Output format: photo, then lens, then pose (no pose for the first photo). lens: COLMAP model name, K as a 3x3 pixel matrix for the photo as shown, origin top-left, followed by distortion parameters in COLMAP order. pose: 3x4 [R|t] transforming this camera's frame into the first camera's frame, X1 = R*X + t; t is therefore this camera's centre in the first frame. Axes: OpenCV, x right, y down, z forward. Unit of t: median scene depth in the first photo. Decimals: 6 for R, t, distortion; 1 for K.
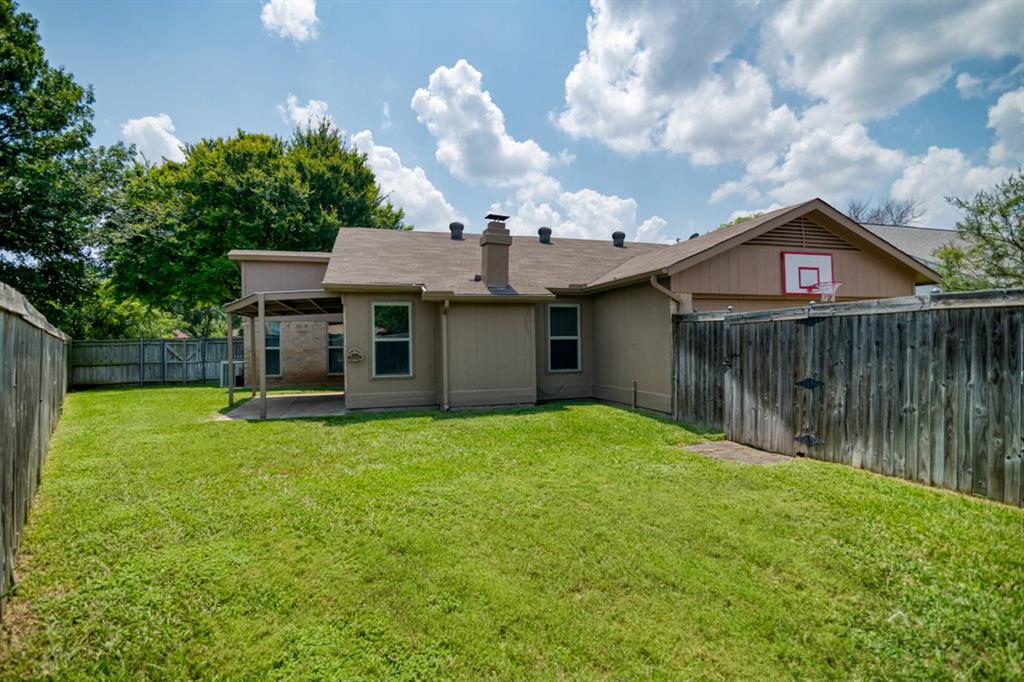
lens RADIAL K [[470.8, 0, 509.4], [0, 470.8, 341.0], [0, 0, 1]] dist [-0.004983, 0.001110]
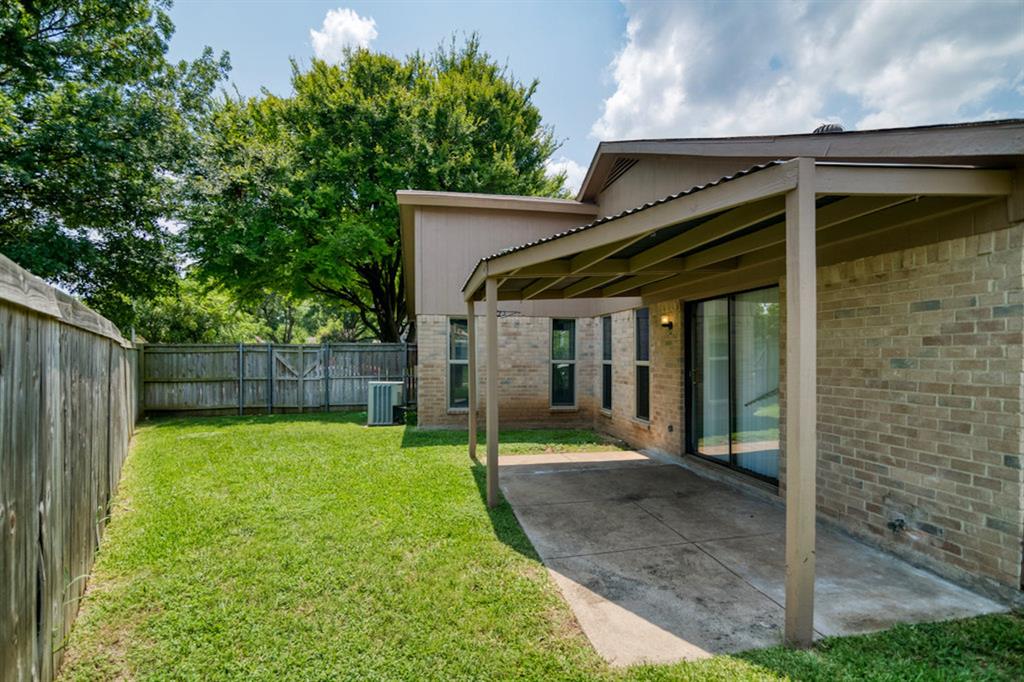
lens RADIAL K [[470.8, 0, 513.6], [0, 470.8, 367.9], [0, 0, 1]] dist [-0.004983, 0.001110]
pose [[0.995647, 0.019641, -0.091112, -0.318065], [-0.016751, 0.999335, 0.032374, 0.002343], [0.091688, -0.030707, 0.995314, 0.350452]]
